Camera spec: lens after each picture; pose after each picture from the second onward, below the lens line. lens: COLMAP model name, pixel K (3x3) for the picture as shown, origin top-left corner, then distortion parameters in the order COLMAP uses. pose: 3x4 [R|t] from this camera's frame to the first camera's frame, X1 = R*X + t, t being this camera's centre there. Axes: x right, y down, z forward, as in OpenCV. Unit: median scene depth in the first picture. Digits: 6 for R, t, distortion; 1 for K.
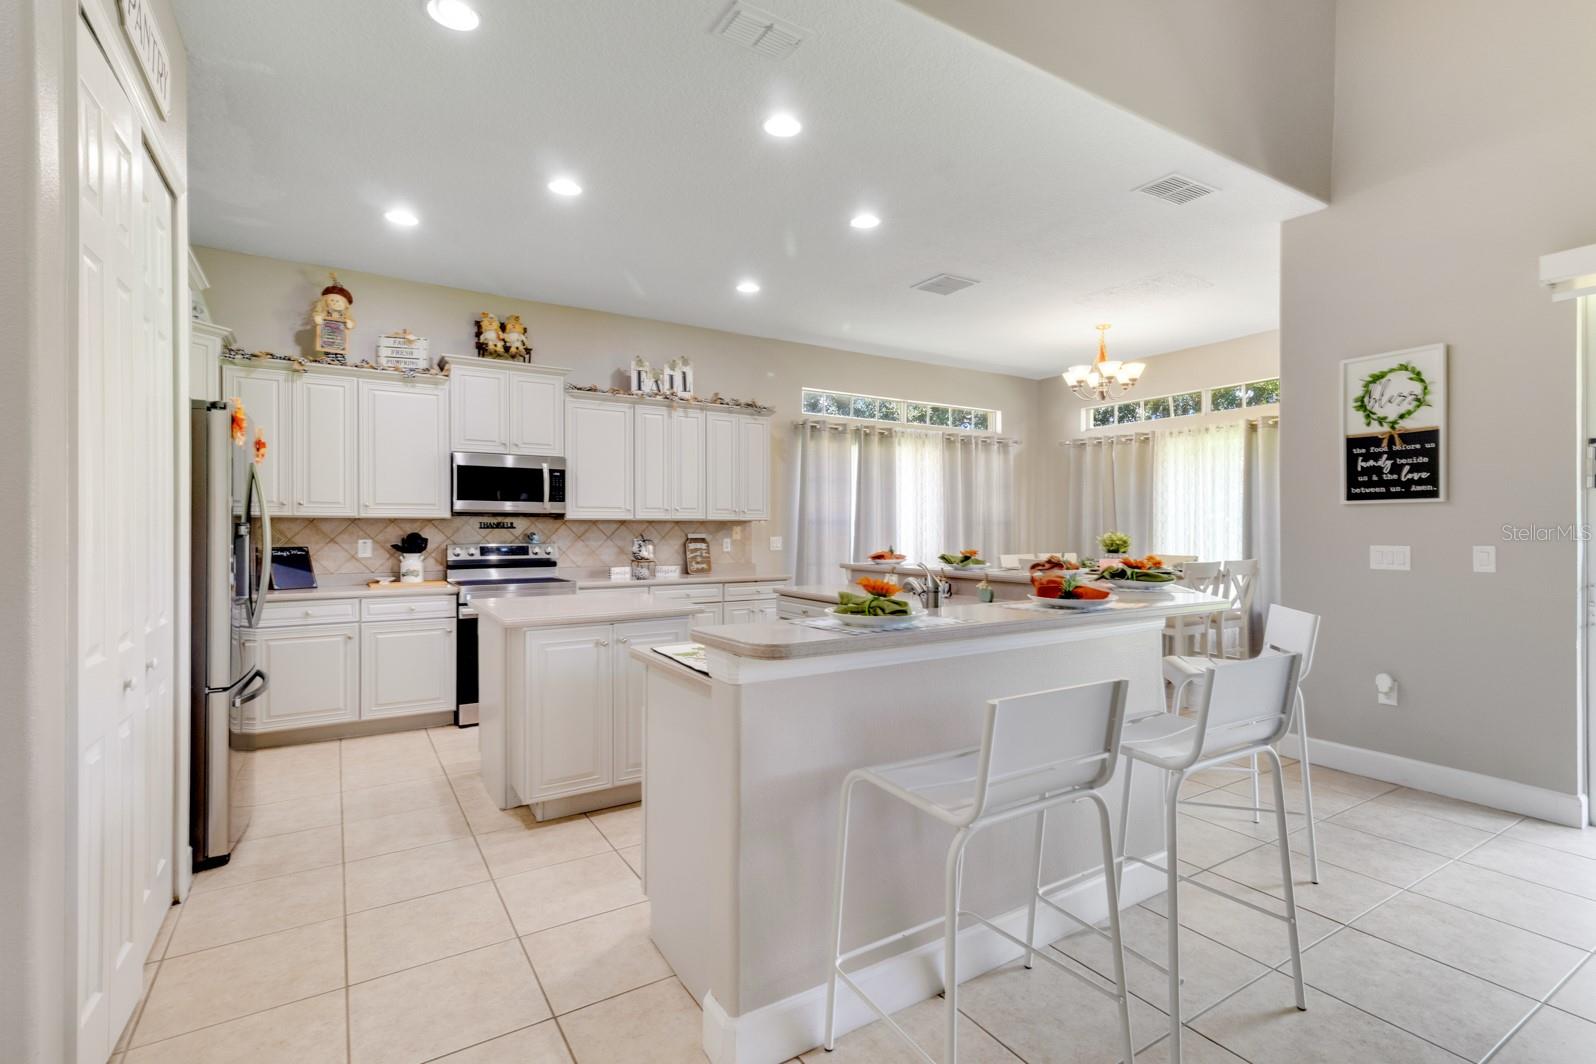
lens RADIAL K [[741.7, 0, 814.2], [0, 741.7, 528.0], [0, 0, 1]] dist [0.011484, -0.000938]
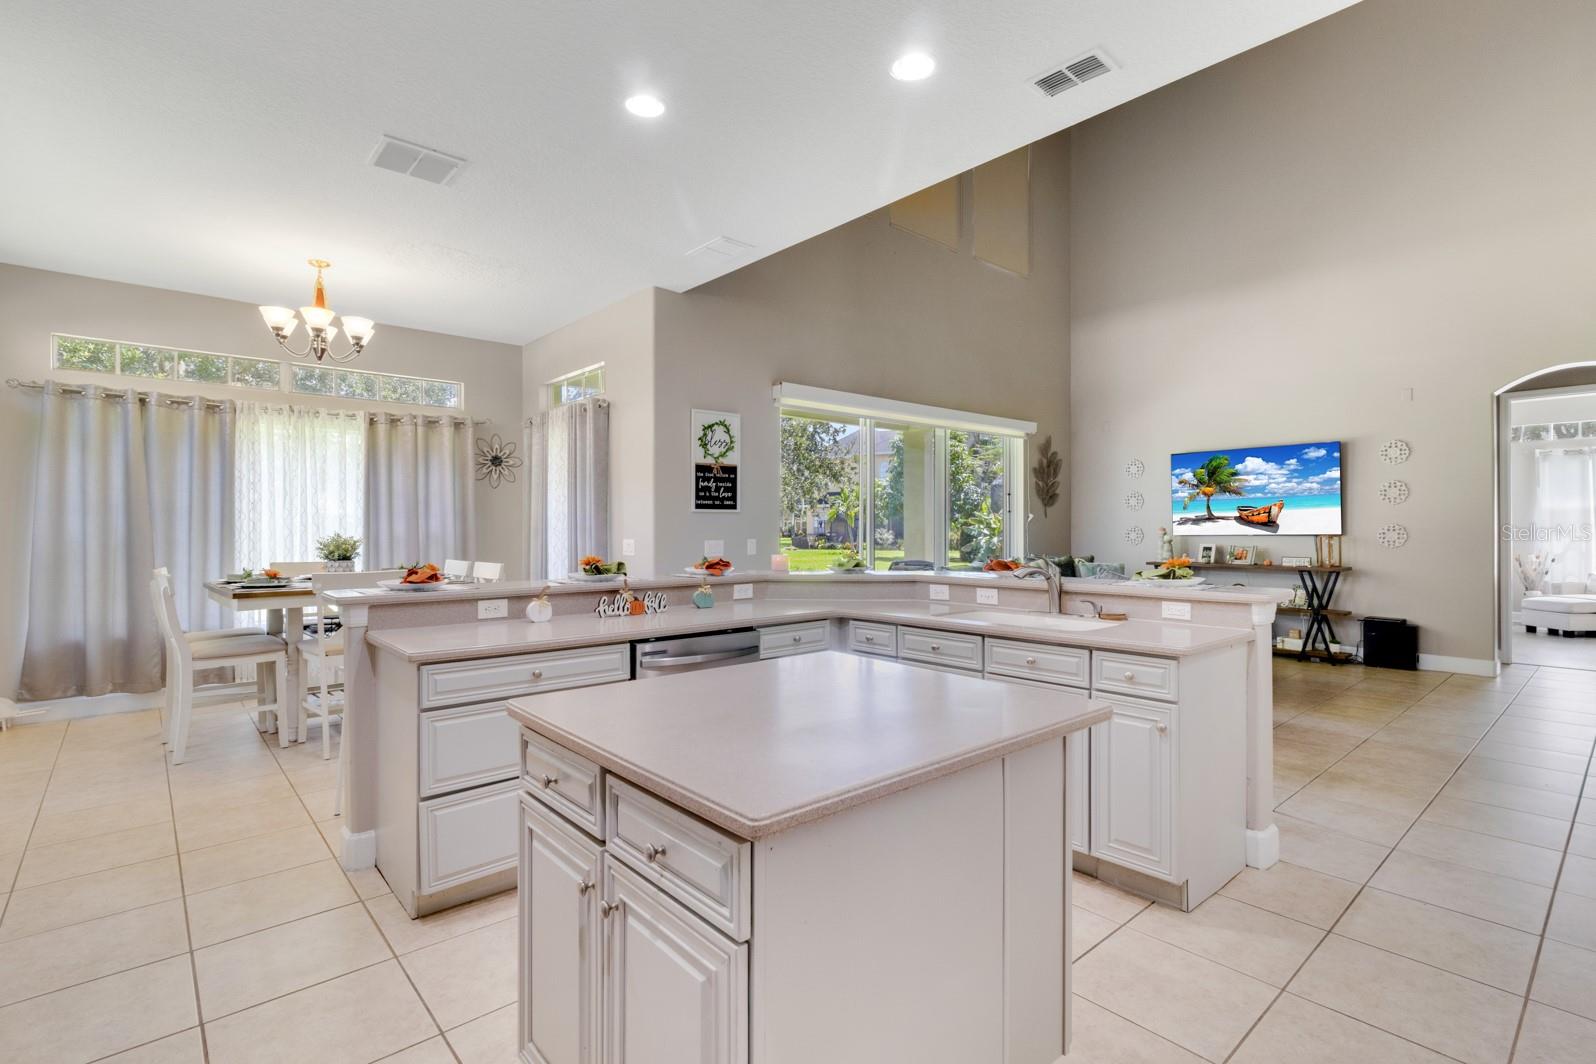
lens RADIAL K [[741.7, 0, 794.6], [0, 741.7, 523.1], [0, 0, 1]] dist [0.011484, -0.000938]
pose [[-0.145311, -0.001402, 0.989385, -0.534327], [-0.002589, 0.999996, 0.001036, -0.008006], [-0.989383, -0.002411, -0.145314, 0.761516]]
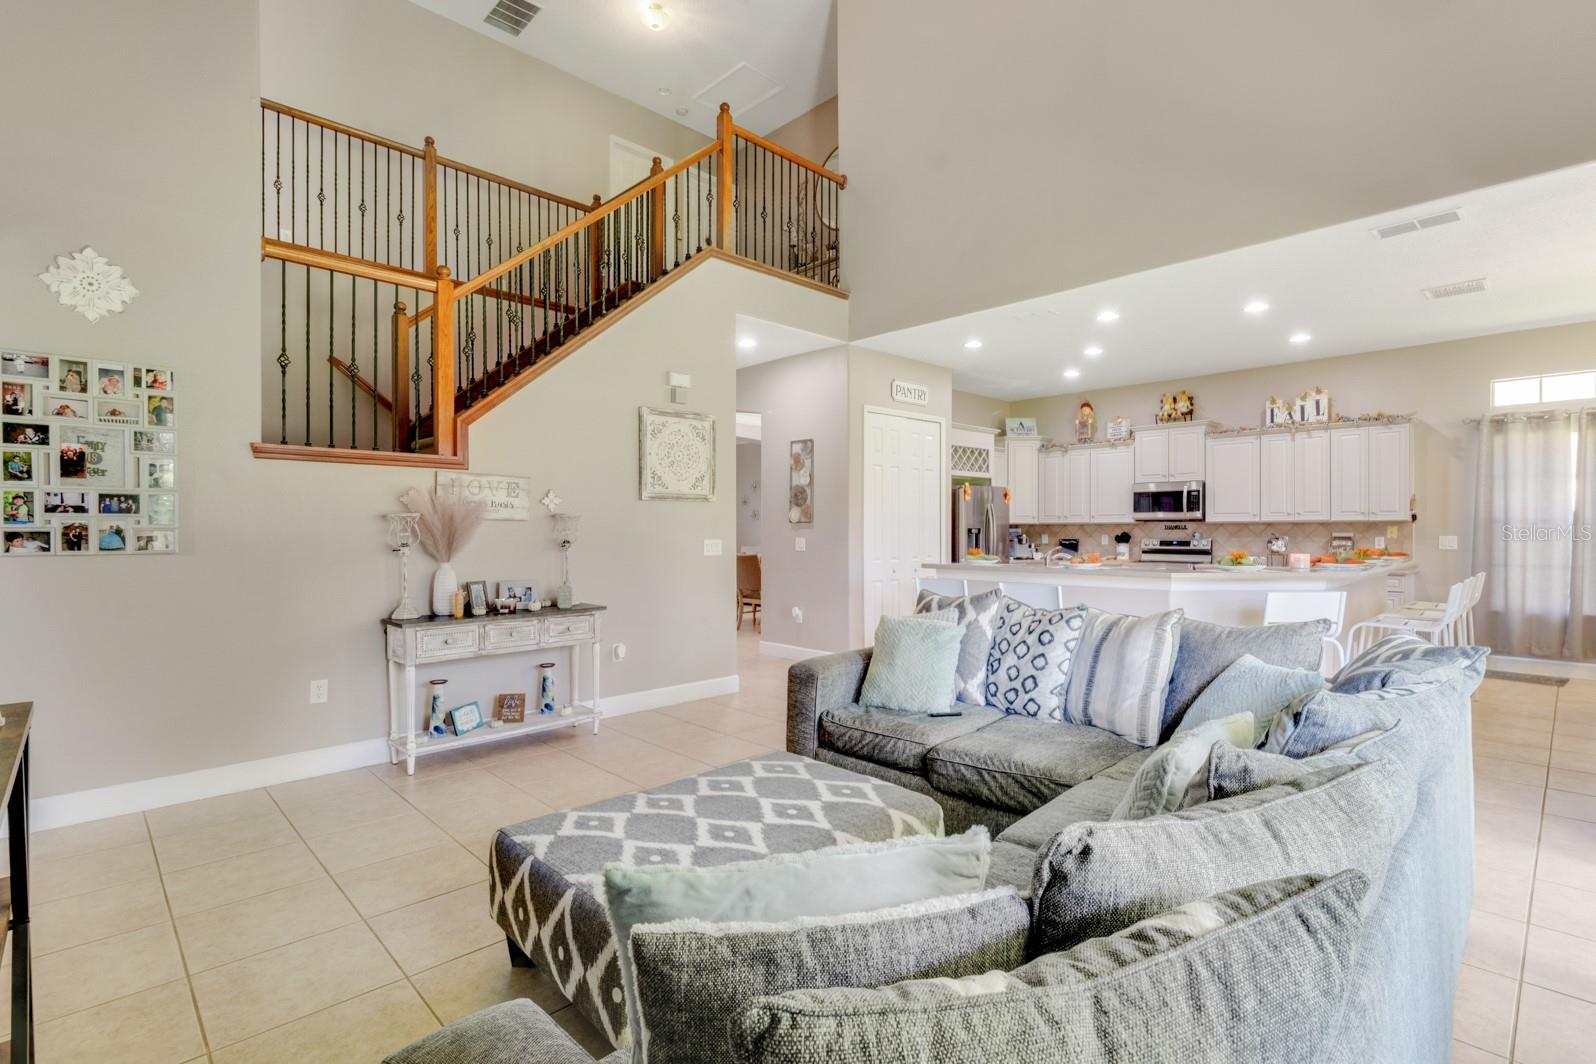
lens RADIAL K [[741.7, 0, 804.7], [0, 741.7, 540.7], [0, 0, 1]] dist [0.011484, -0.000938]
pose [[0.199151, 0.014687, -0.979859, 1.004723], [0.006932, 0.999842, 0.016395, -0.005876], [0.979944, -0.010057, 0.199017, -0.080789]]
